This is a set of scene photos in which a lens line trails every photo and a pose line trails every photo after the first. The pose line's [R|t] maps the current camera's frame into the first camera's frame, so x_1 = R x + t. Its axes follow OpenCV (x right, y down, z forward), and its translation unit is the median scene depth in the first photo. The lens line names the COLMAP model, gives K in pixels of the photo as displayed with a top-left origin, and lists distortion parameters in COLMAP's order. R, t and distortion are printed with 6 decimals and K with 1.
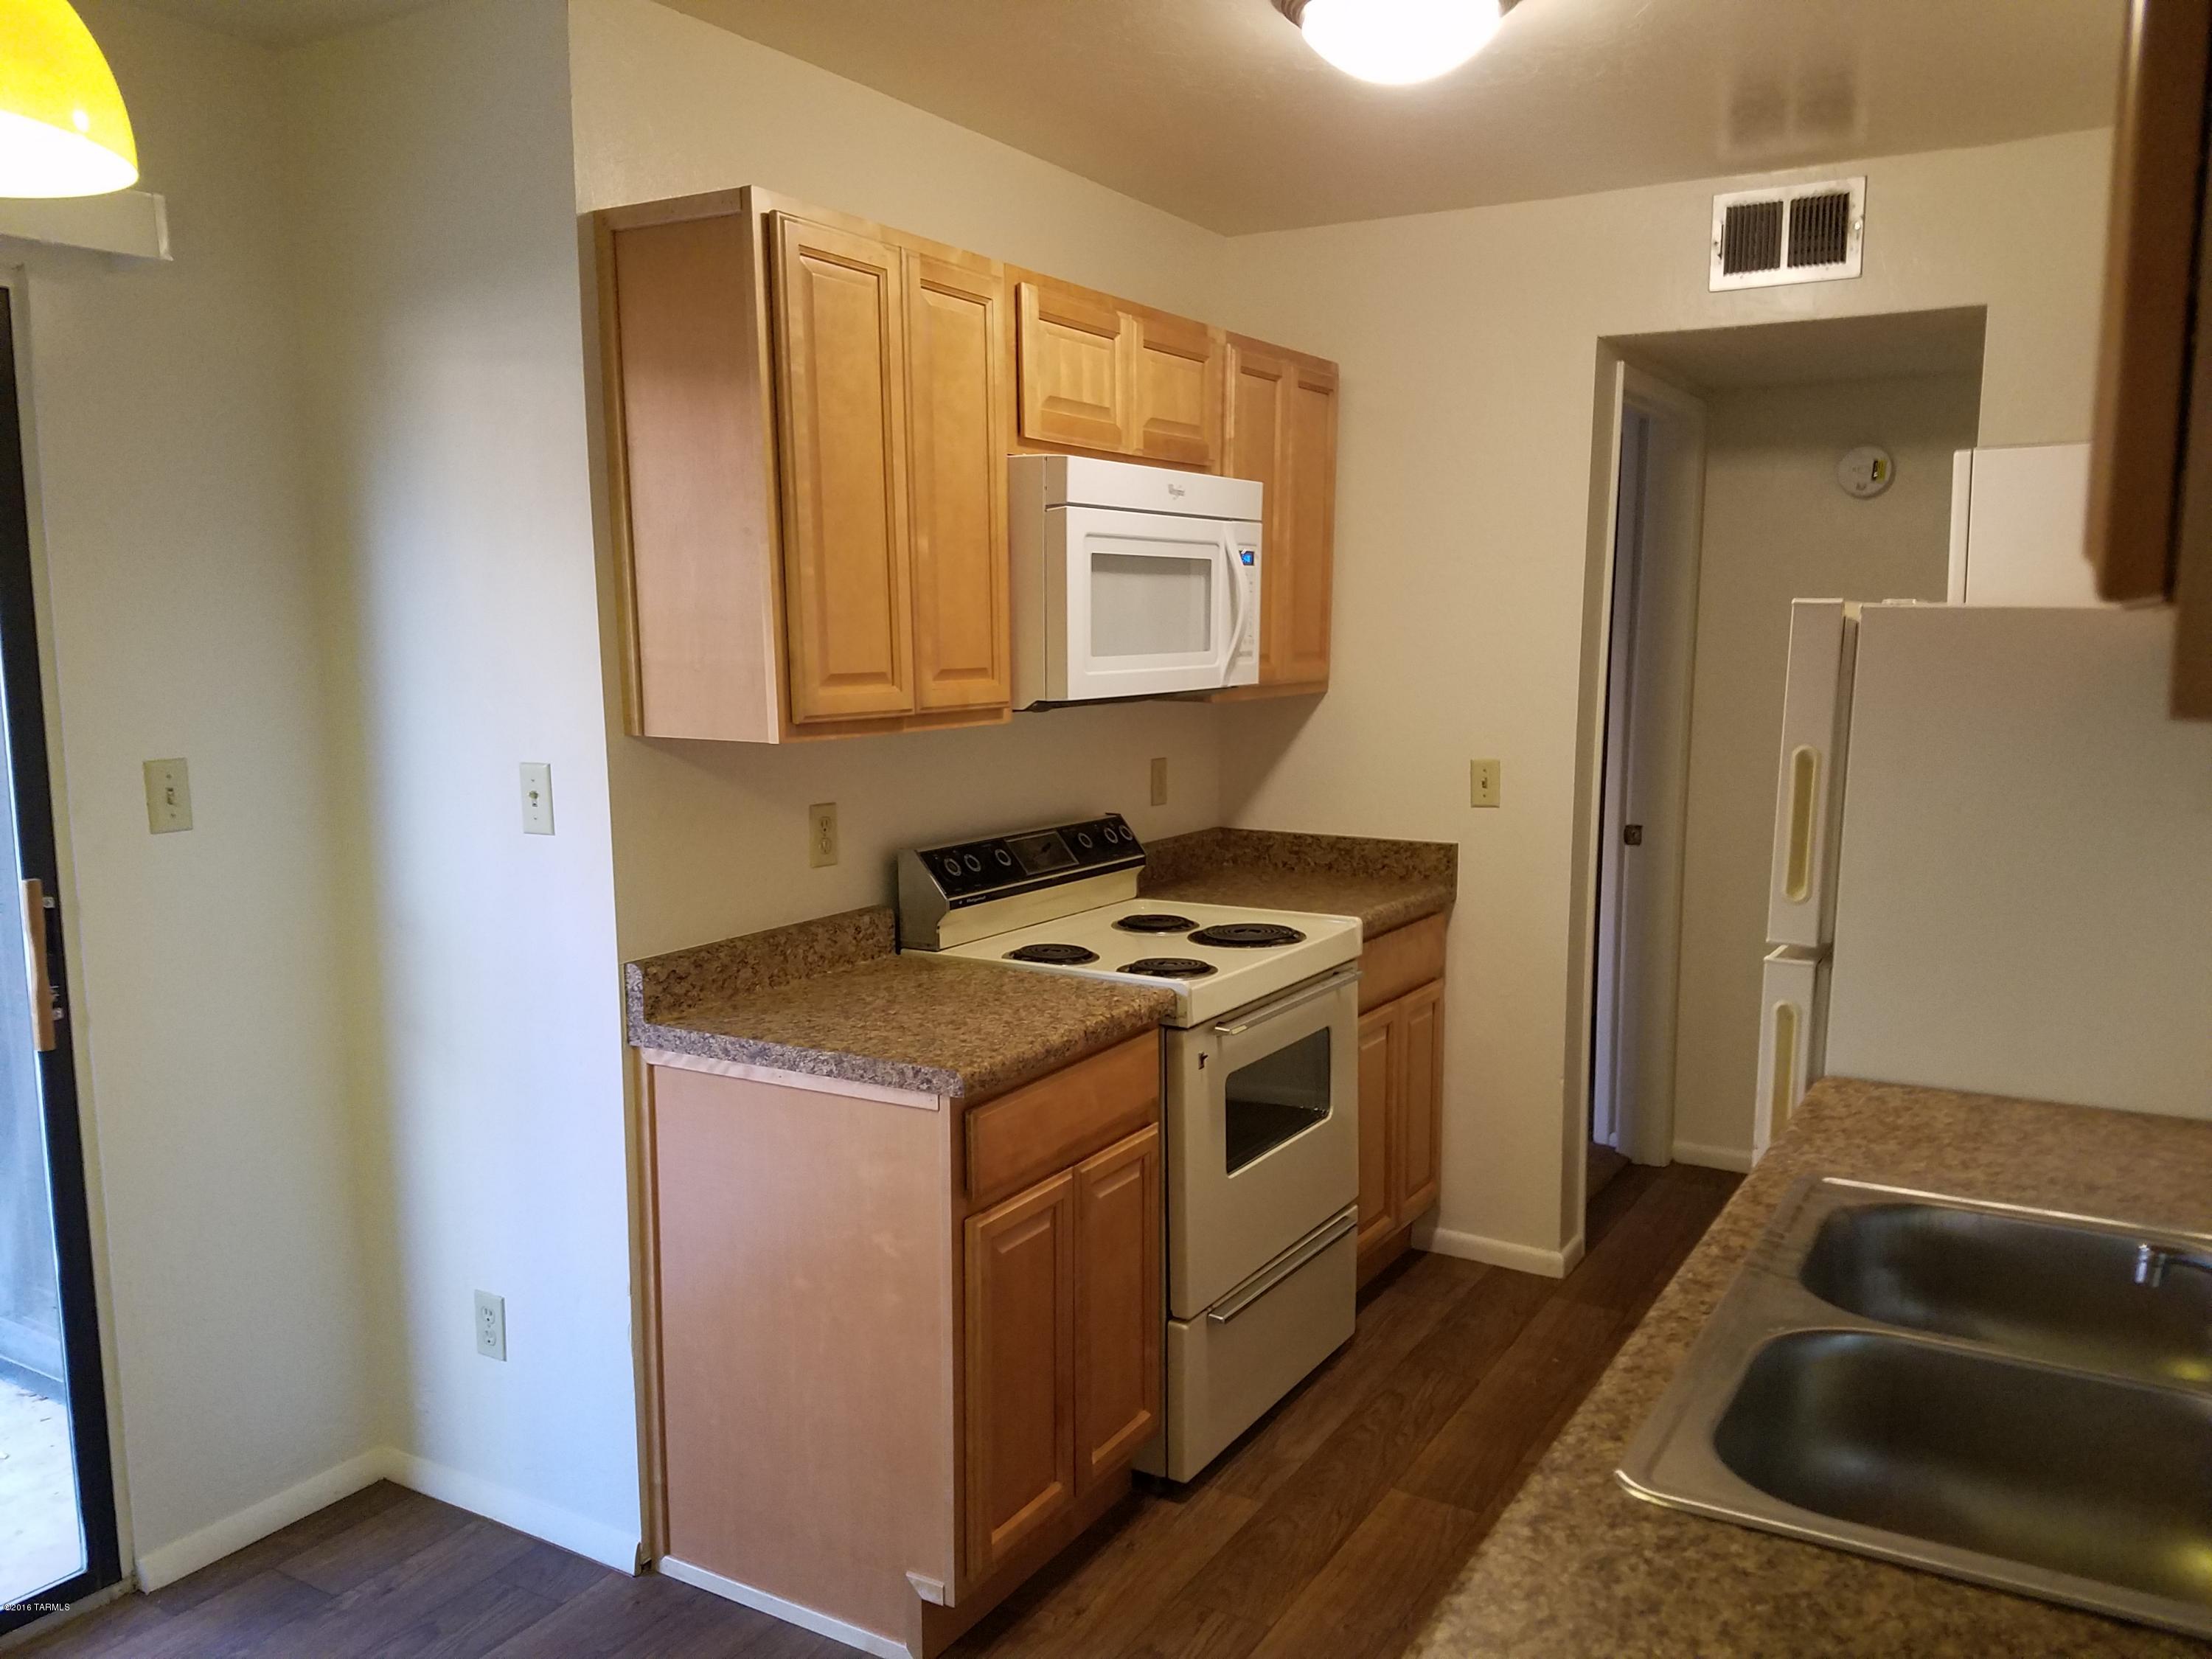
lens RADIAL K [[1696.2, 0, 1106.1], [0, 1696.2, 834.5], [0, 0, 1]] dist [0.009279, -0.011463]
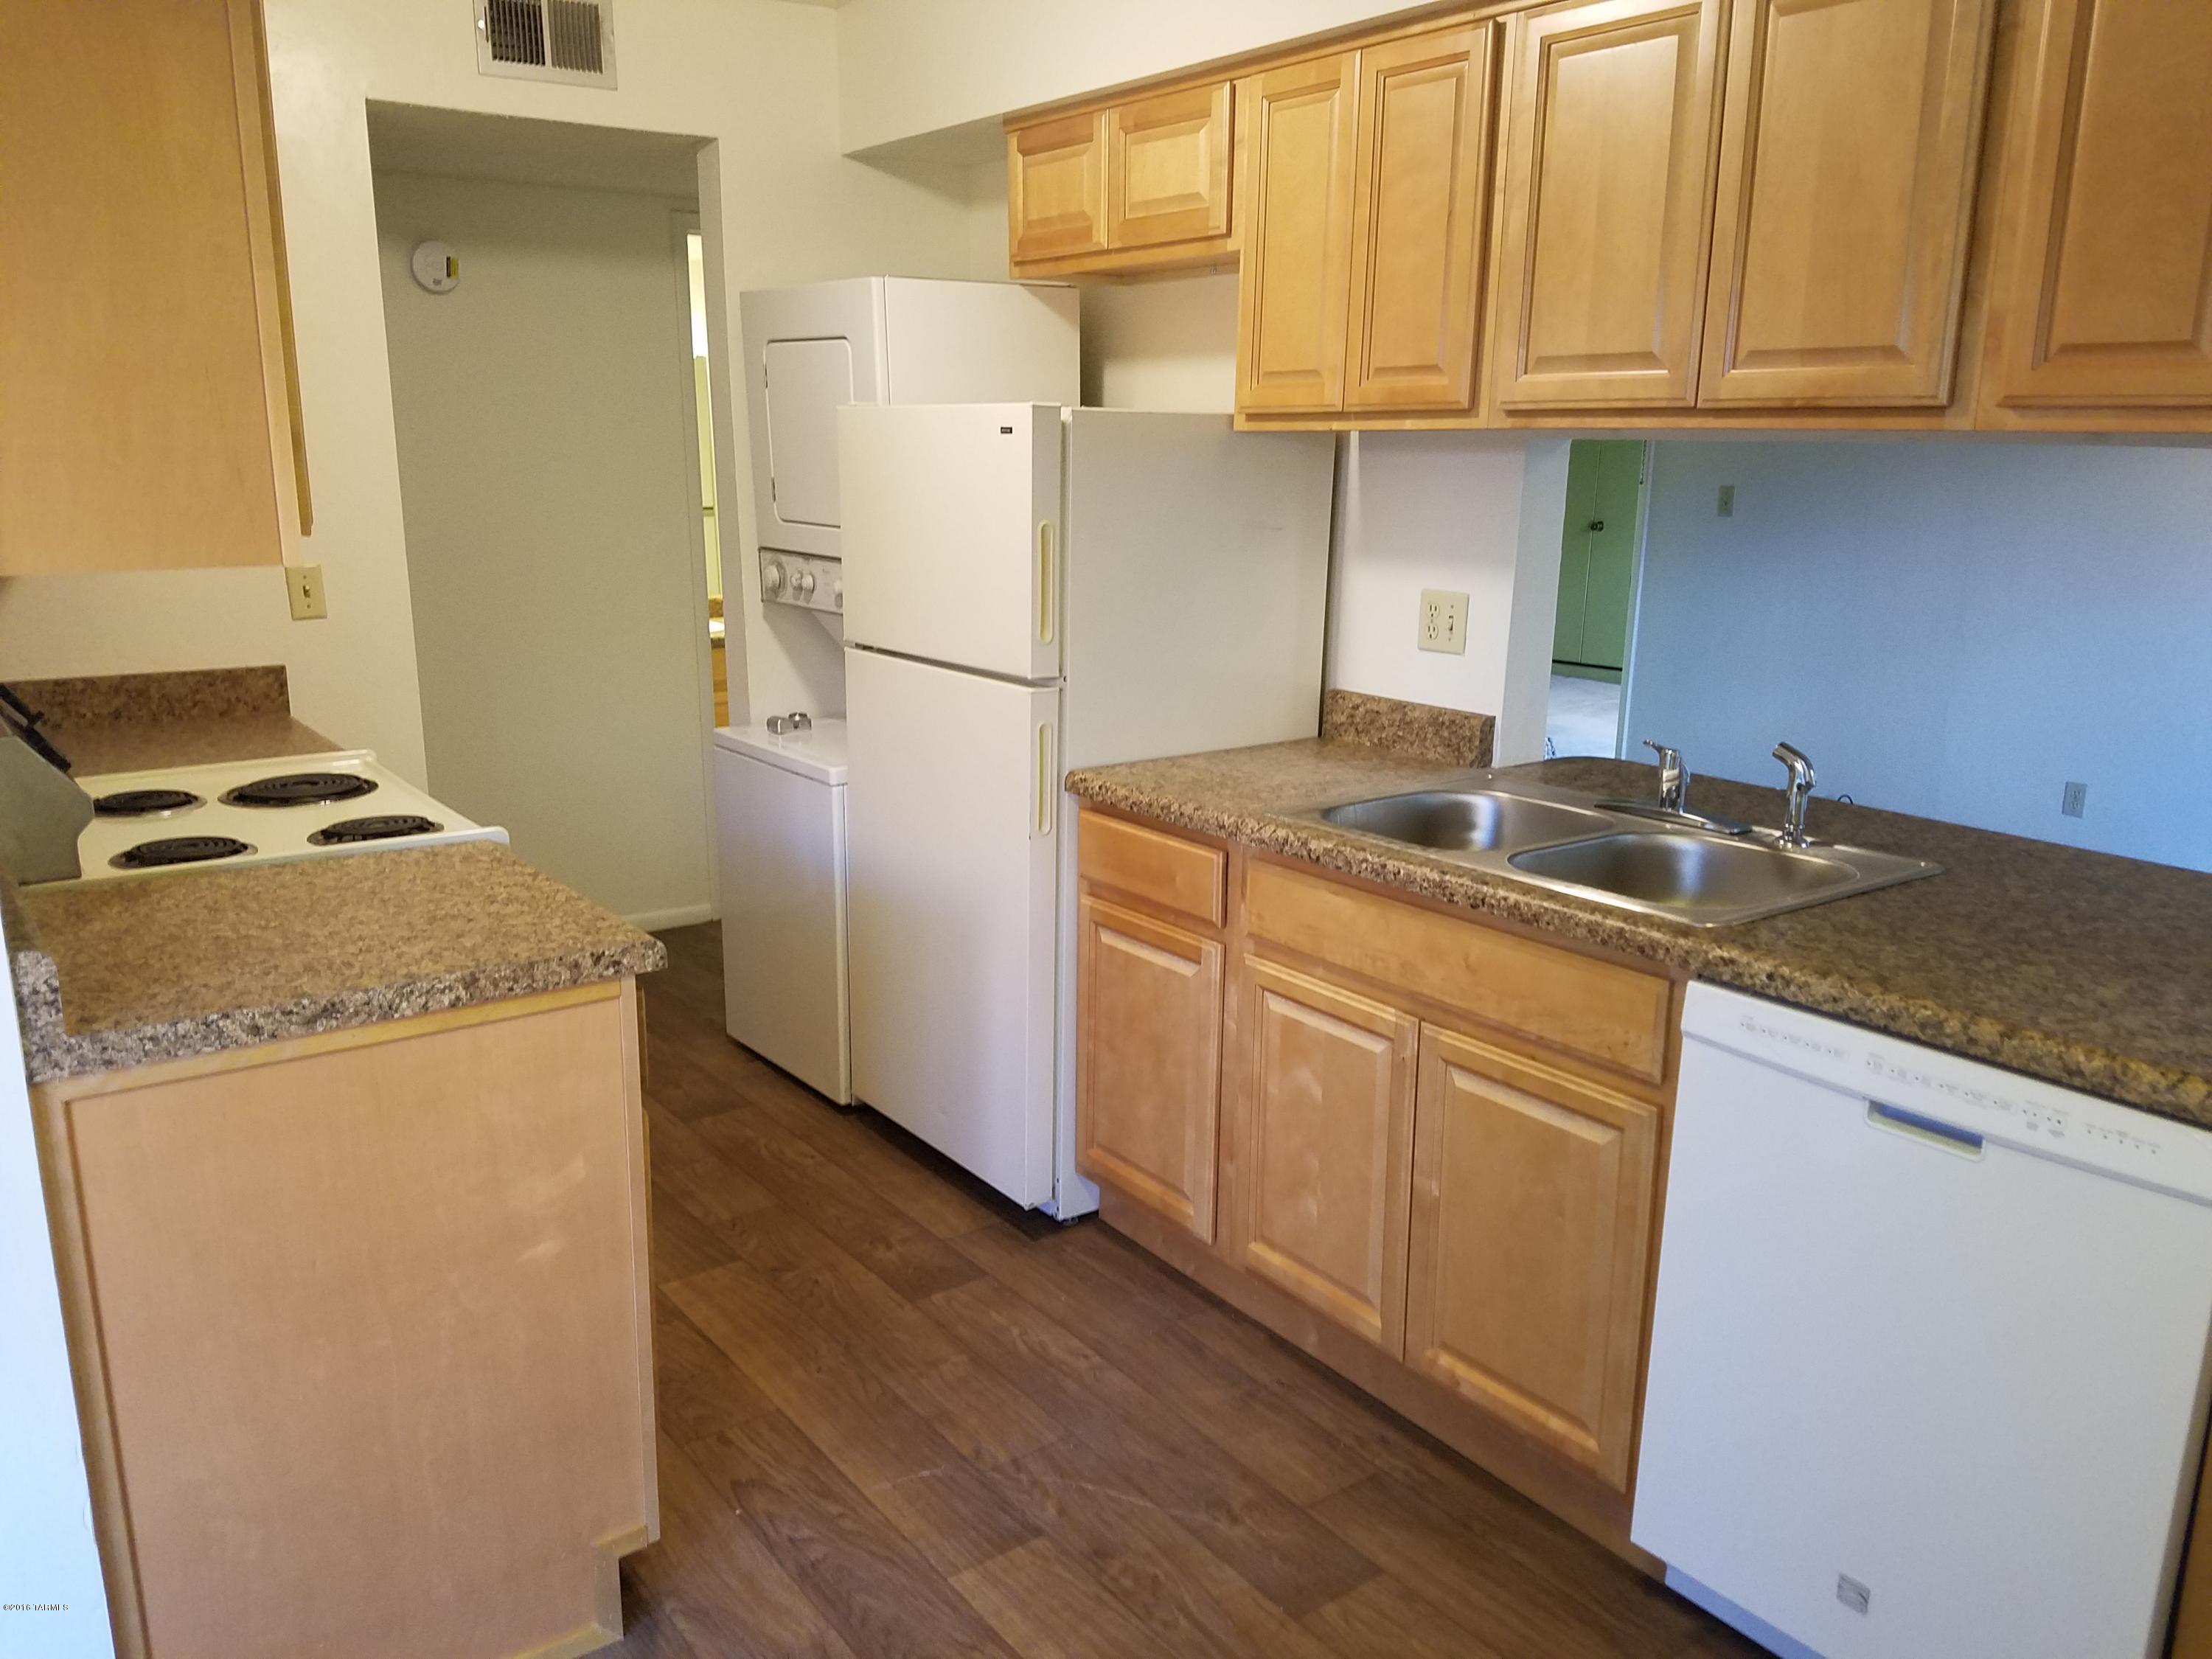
lens RADIAL K [[1696.2, 0, 1100.4], [0, 1696.2, 833.3], [0, 0, 1]] dist [0.009279, -0.011463]
pose [[0.406168, -0.202301, 0.891124, -0.477789], [0.096014, 0.979237, 0.178542, -0.029300], [-0.908740, 0.013042, 0.417158, 0.273681]]
